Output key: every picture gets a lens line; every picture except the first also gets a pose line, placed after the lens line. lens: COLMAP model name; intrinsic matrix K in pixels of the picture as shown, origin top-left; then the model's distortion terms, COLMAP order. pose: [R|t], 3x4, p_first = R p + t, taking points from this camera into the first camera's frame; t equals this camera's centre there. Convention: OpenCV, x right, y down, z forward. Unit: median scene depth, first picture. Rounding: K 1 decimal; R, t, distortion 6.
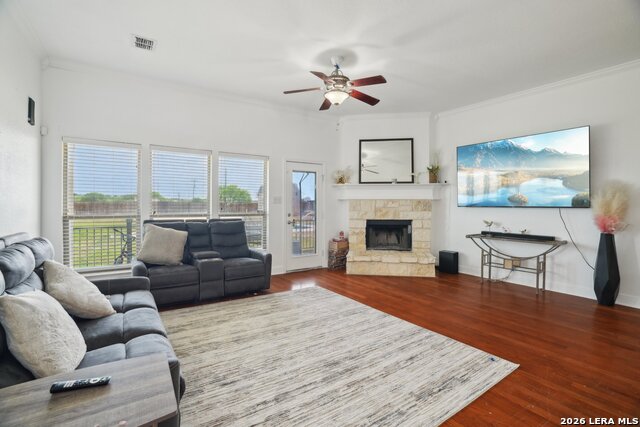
lens RADIAL K [[291.5, 0, 322.6], [0, 291.5, 208.3], [0, 0, 1]] dist [-0.001247, -0.000073]
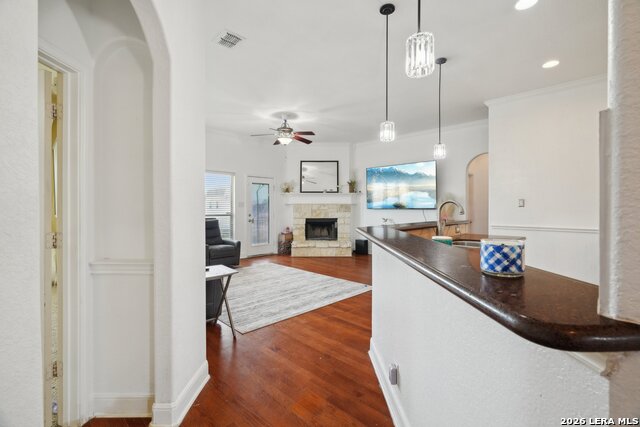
lens RADIAL K [[291.5, 0, 322.6], [0, 291.5, 208.3], [0, 0, 1]] dist [-0.001247, -0.000073]
pose [[0.982115, -0.001117, 0.188280, -0.034185], [0.002568, 0.999969, -0.007465, 0.001380], [-0.188266, 0.007815, 0.982087, -0.403785]]
